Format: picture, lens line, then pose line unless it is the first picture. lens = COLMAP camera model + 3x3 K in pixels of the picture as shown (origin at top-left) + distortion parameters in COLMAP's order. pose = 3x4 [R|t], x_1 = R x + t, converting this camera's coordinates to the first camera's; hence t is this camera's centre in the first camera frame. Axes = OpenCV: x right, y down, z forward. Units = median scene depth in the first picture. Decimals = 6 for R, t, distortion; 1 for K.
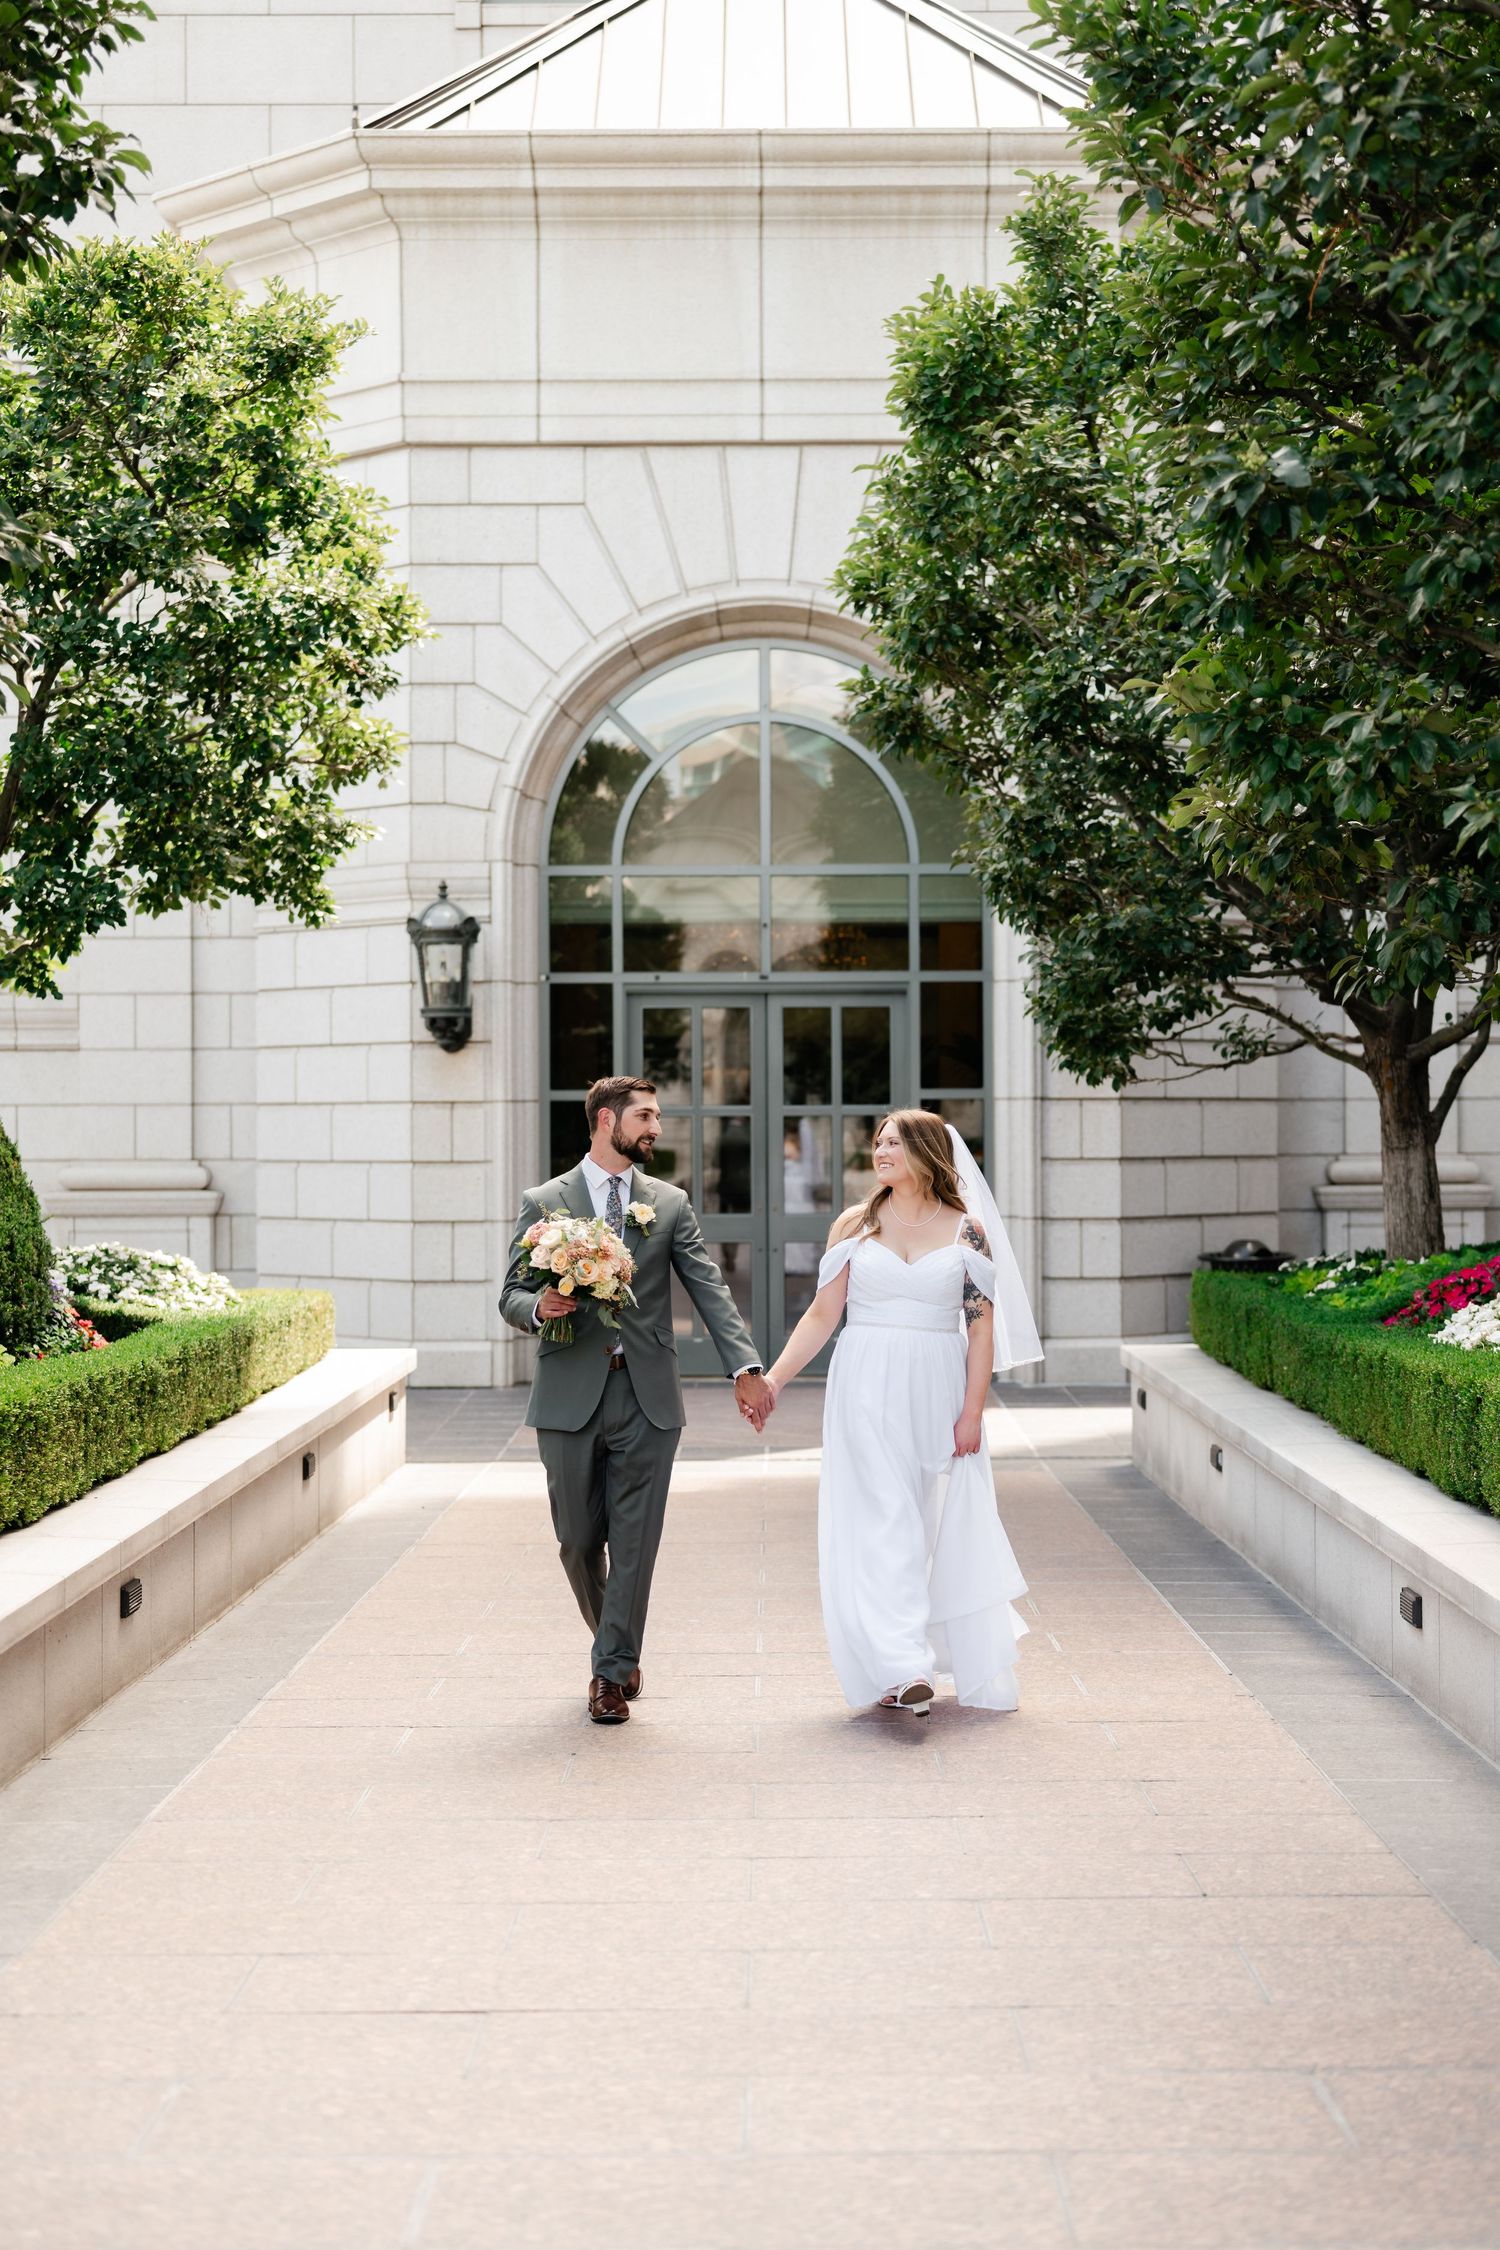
lens RADIAL K [[3617.4, 0, 797.1], [0, 3617.4, 1134.2], [0, 0, 1]] dist [0.008320, -0.031301]
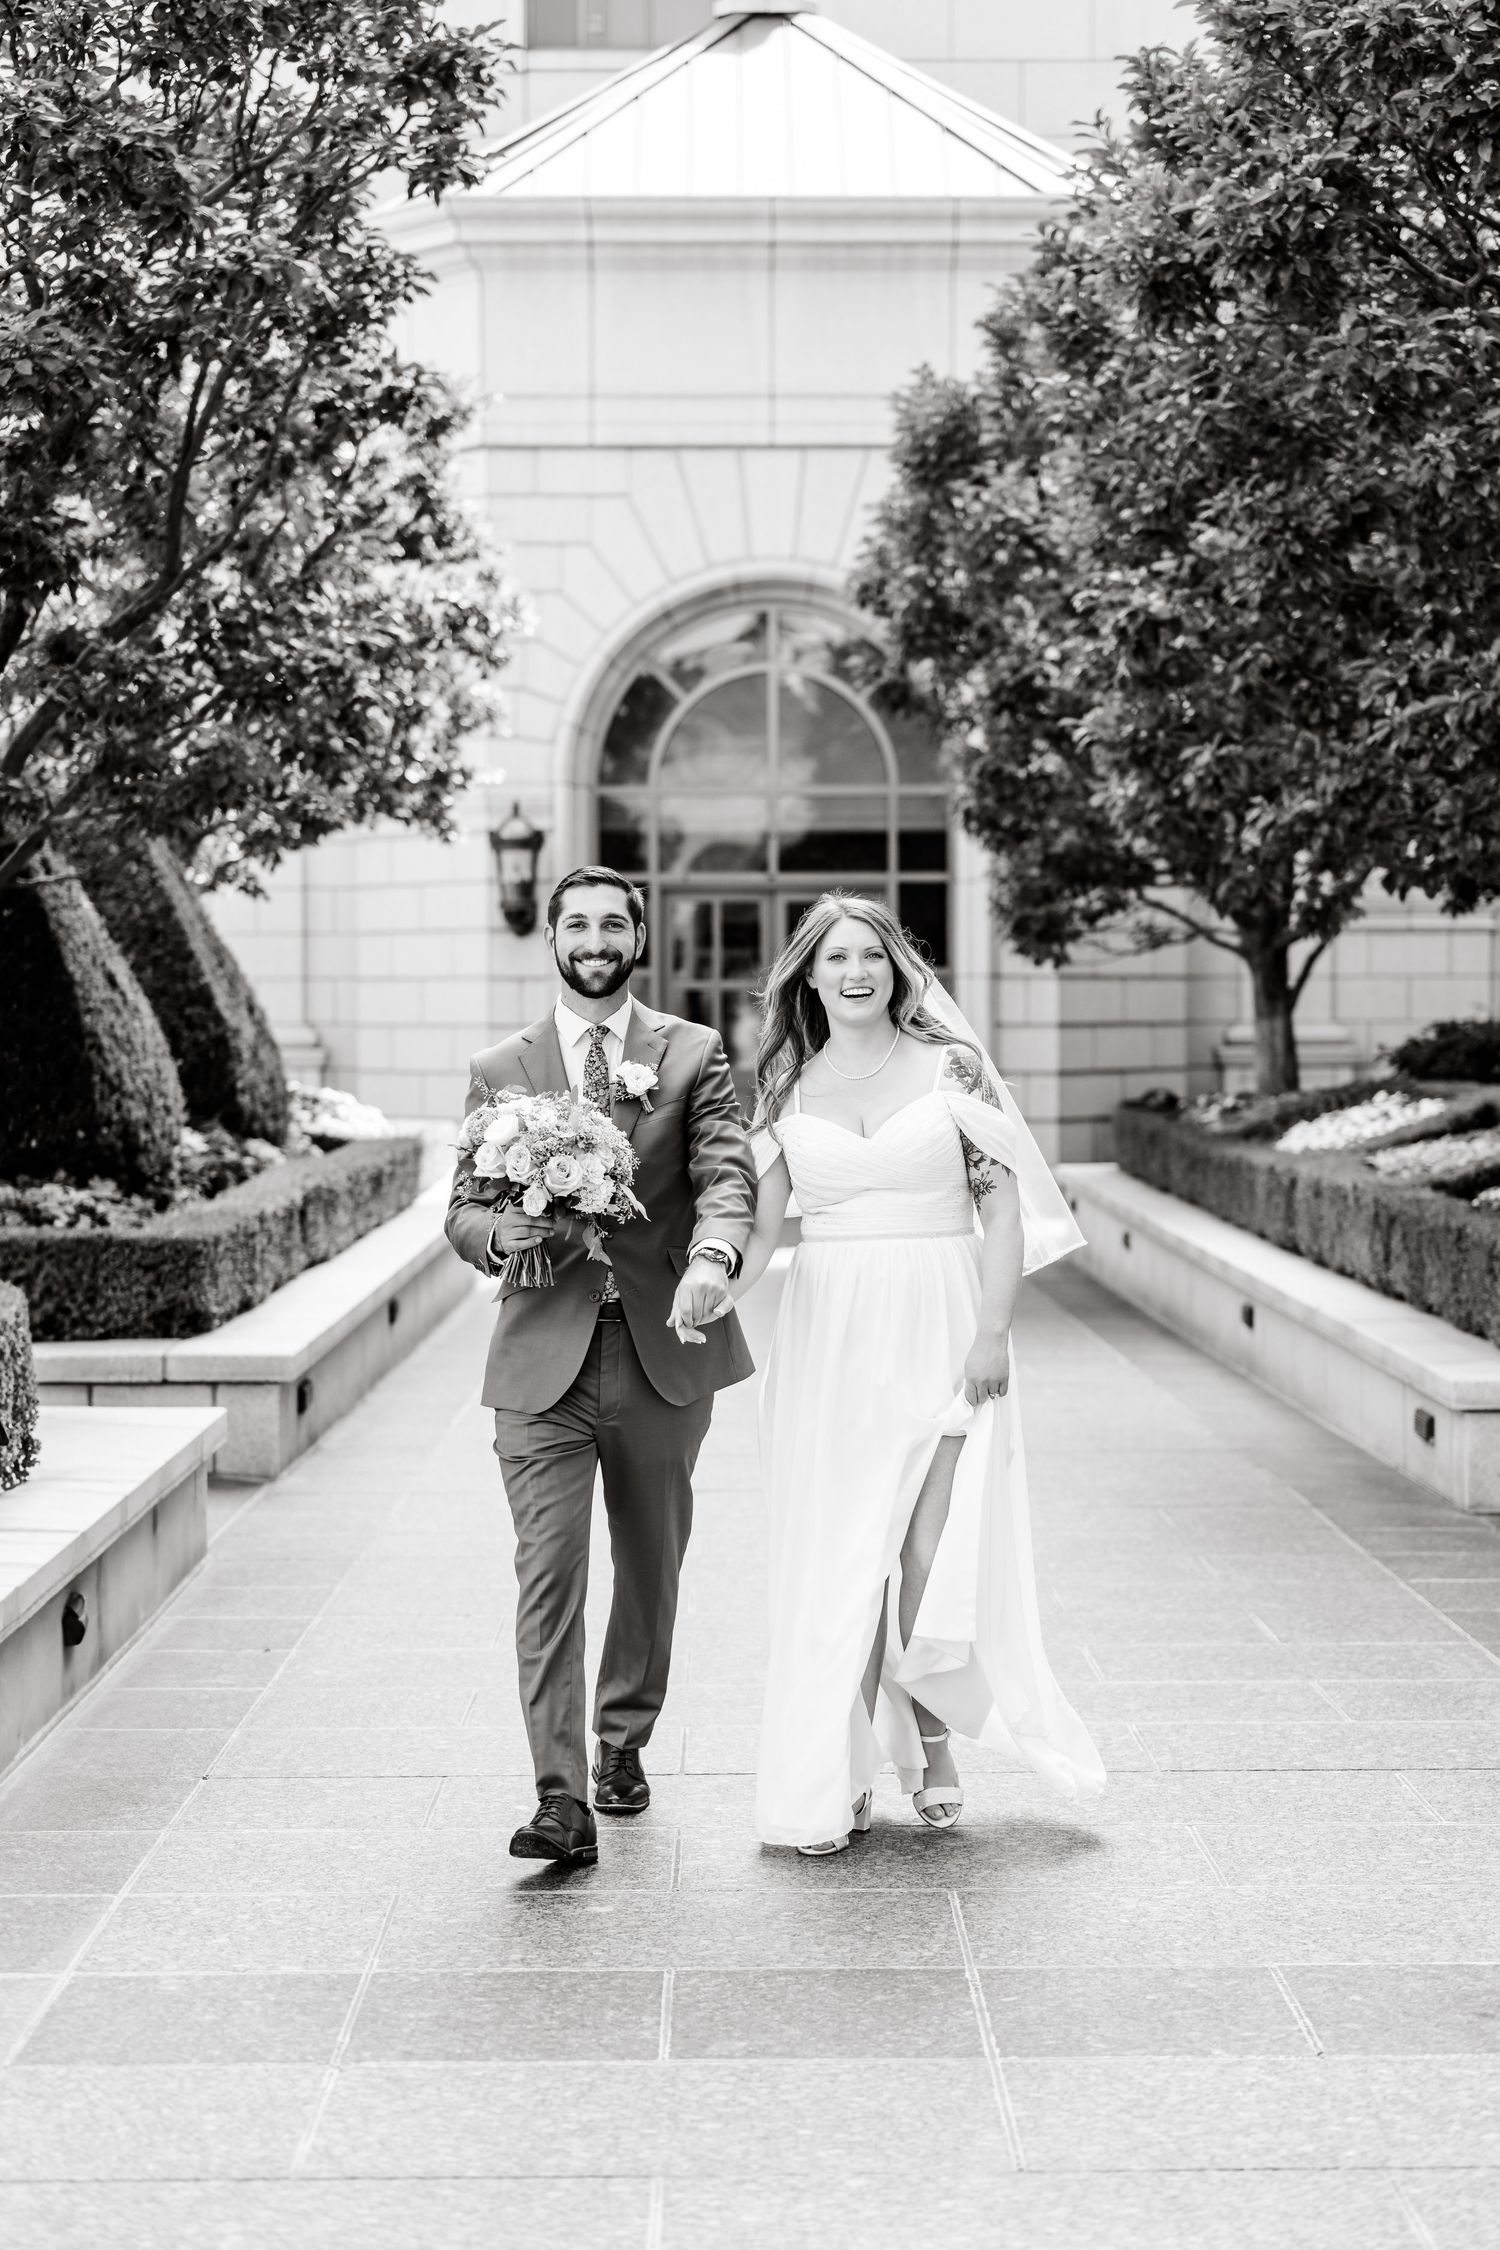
lens RADIAL K [[3452.9, 0, 750.0], [0, 3452.9, 1125.0], [0, 0, 1]] dist [0.005589, 0.009532]
pose [[0.999997, 0.002397, -0.000069, -0.024659], [-0.002394, 0.999409, 0.034282, 0.001288], [0.000151, -0.034282, 0.999412, -0.282897]]
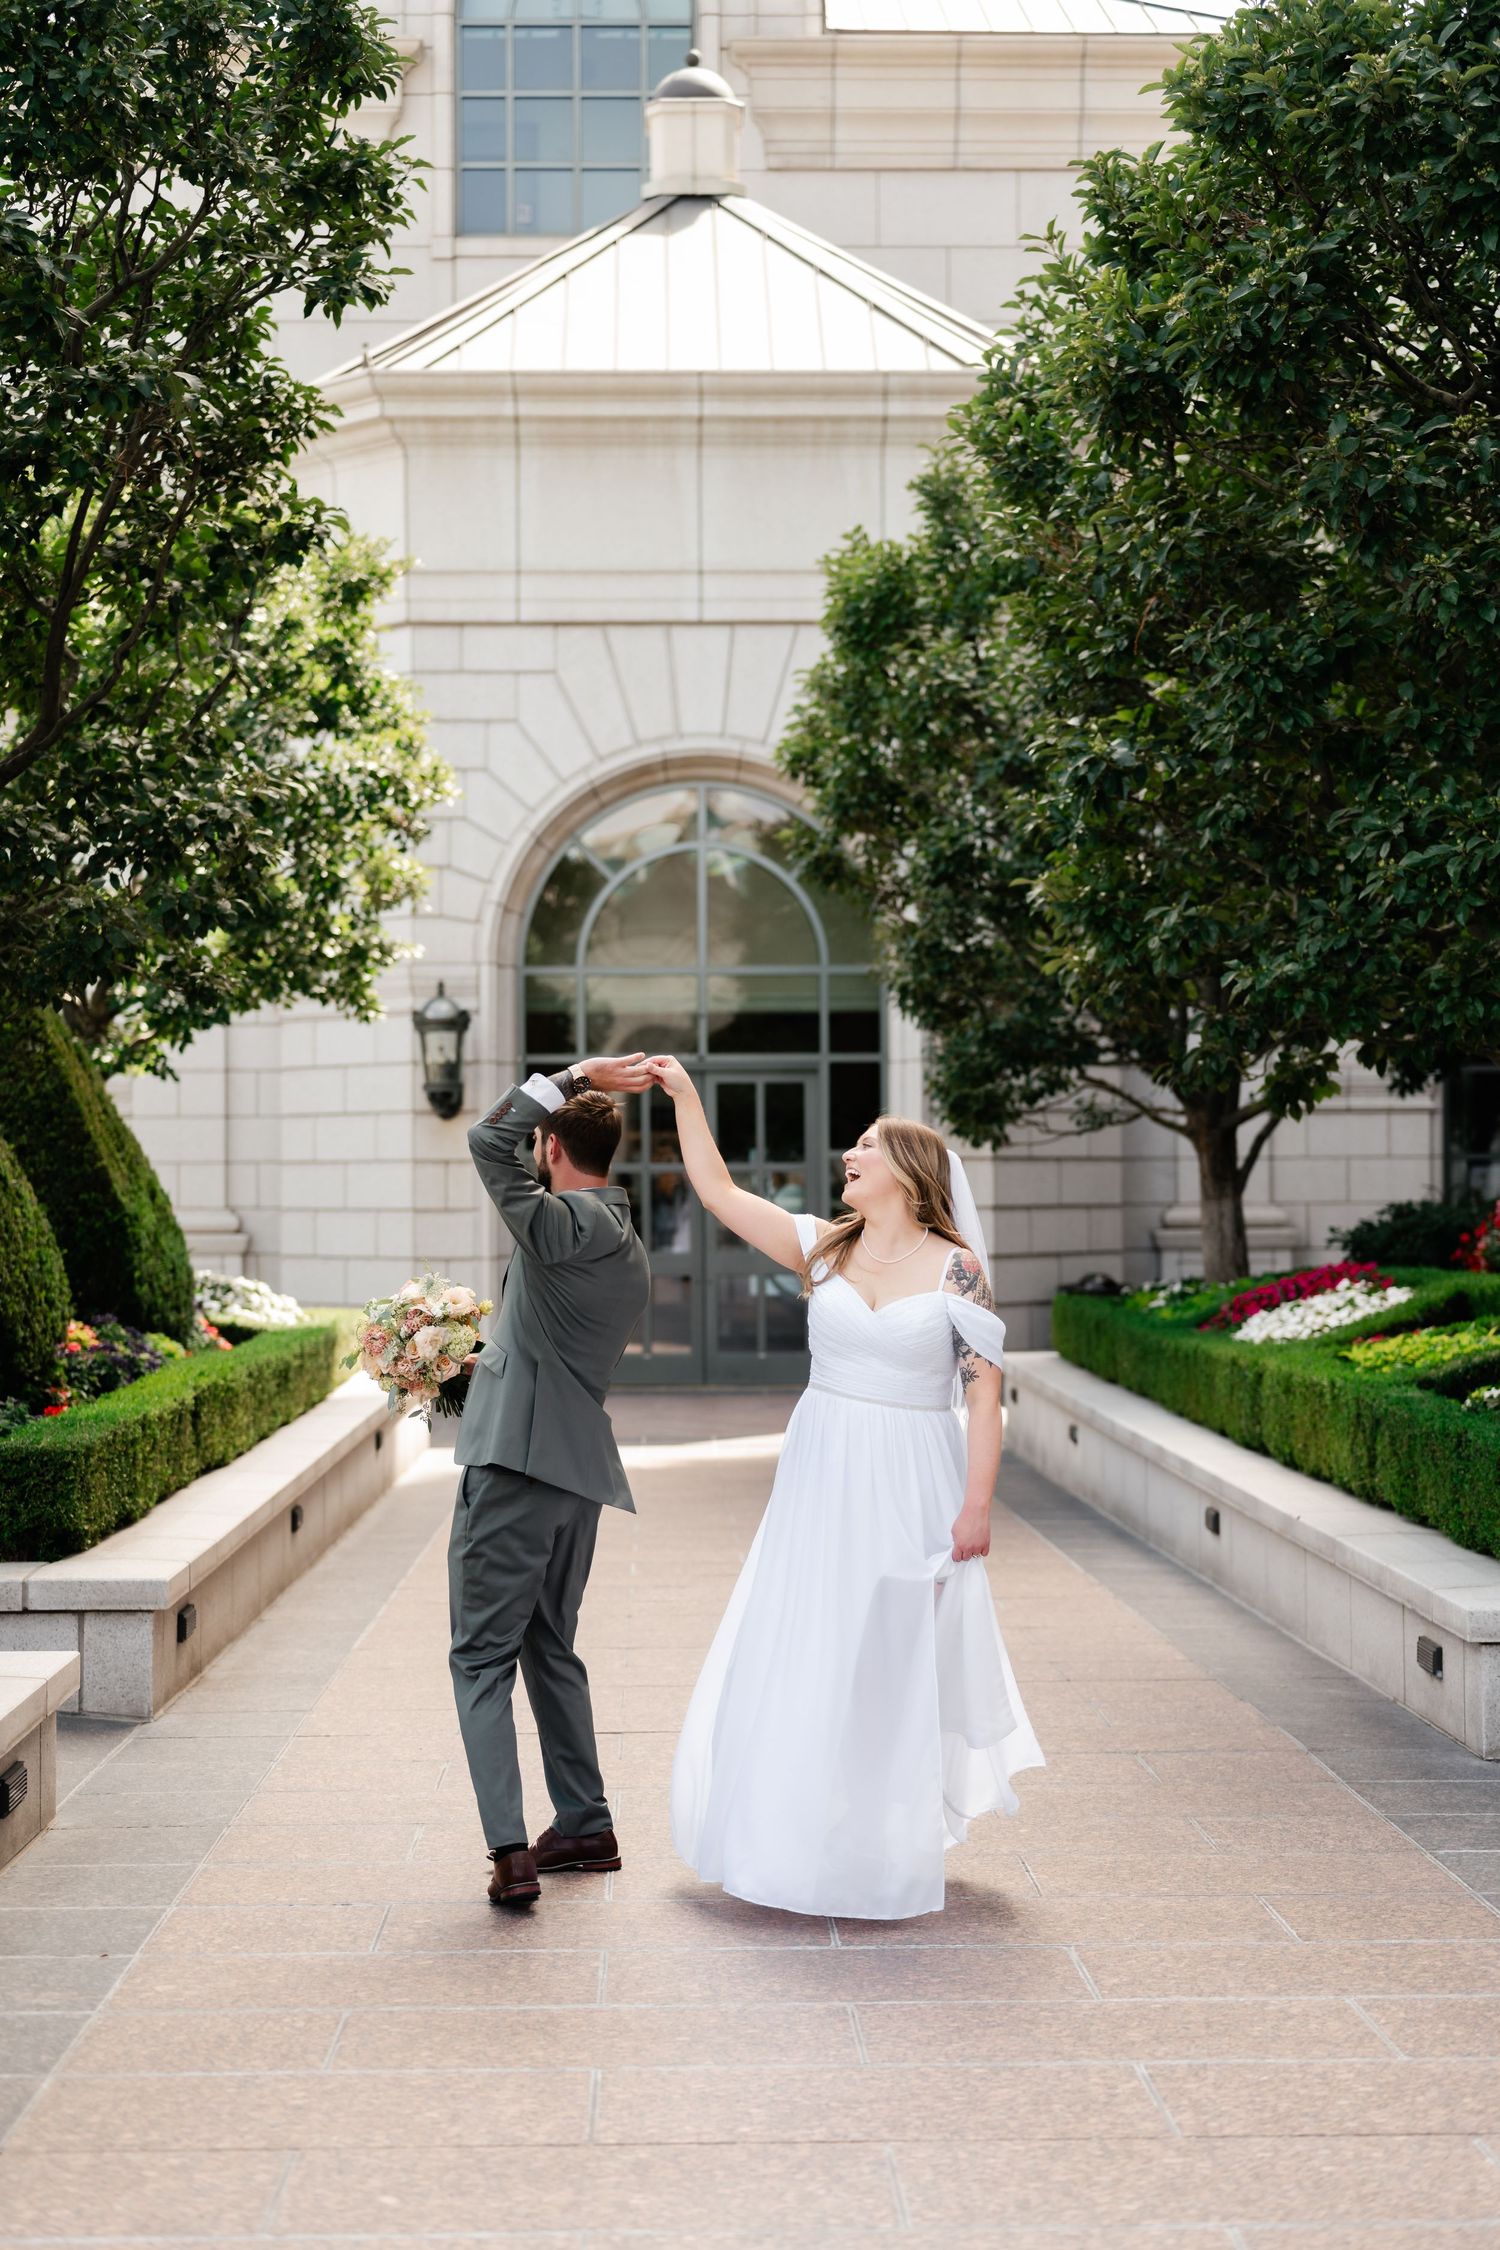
lens RADIAL K [[3340.6, 0, 719.2], [0, 3340.6, 1148.9], [0, 0, 1]] dist [-0.017459, -0.048436]
pose [[0.999938, 0.000042, 0.011178, -0.023781], [0.000089, 0.999931, -0.011765, 0.000743], [-0.011177, 0.011765, 0.999868, -0.192429]]
